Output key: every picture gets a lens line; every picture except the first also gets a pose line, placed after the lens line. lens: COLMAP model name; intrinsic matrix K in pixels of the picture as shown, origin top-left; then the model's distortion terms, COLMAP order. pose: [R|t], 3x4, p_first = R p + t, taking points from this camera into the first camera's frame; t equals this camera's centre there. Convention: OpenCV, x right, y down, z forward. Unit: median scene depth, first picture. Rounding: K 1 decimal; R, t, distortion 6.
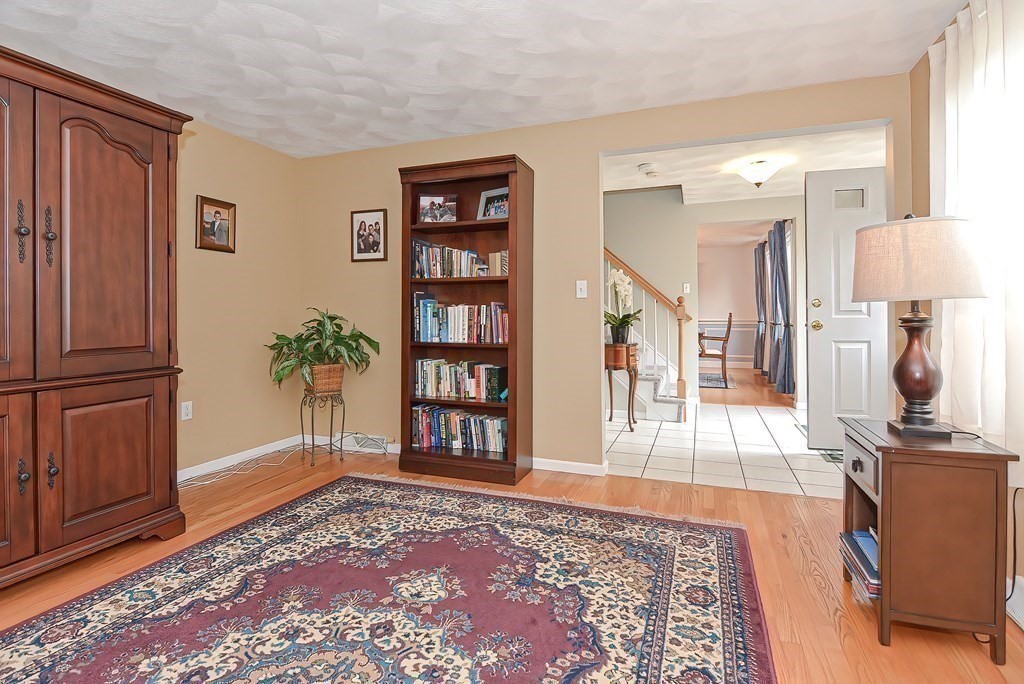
lens RADIAL K [[507.1, 0, 503.1], [0, 507.1, 331.5], [0, 0, 1]] dist [0.000794, -0.001472]
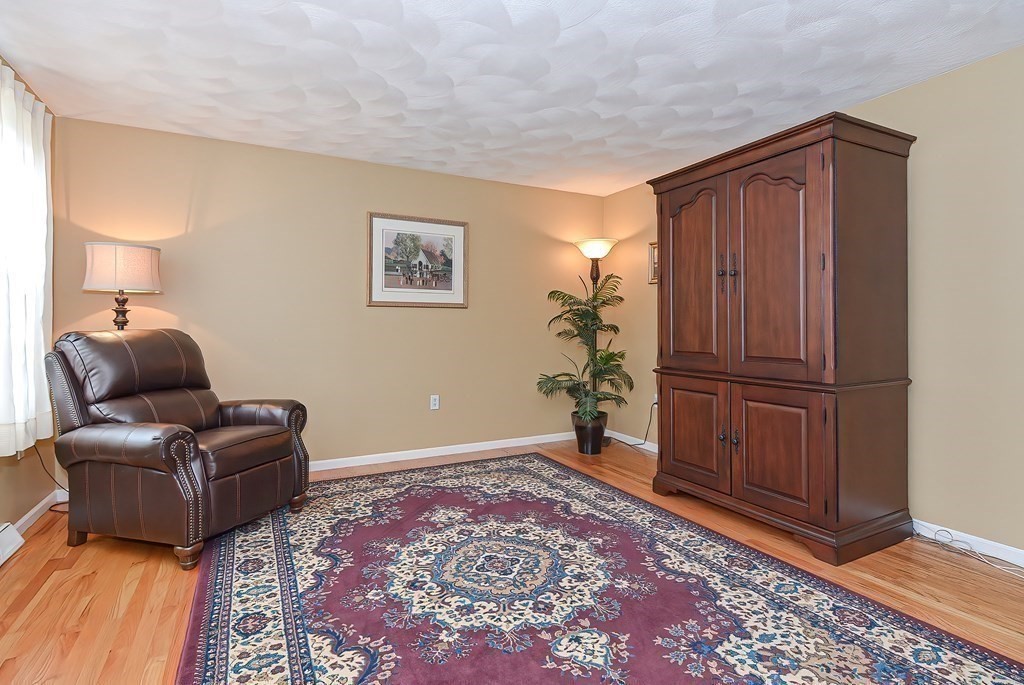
lens RADIAL K [[507.1, 0, 503.1], [0, 507.1, 332.0], [0, 0, 1]] dist [0.000794, -0.001472]
pose [[-0.666673, 0.009421, -0.745291, 0.654861], [-0.024492, 0.999103, 0.034539, -0.064023], [0.744948, 0.041280, -0.665845, 1.652946]]
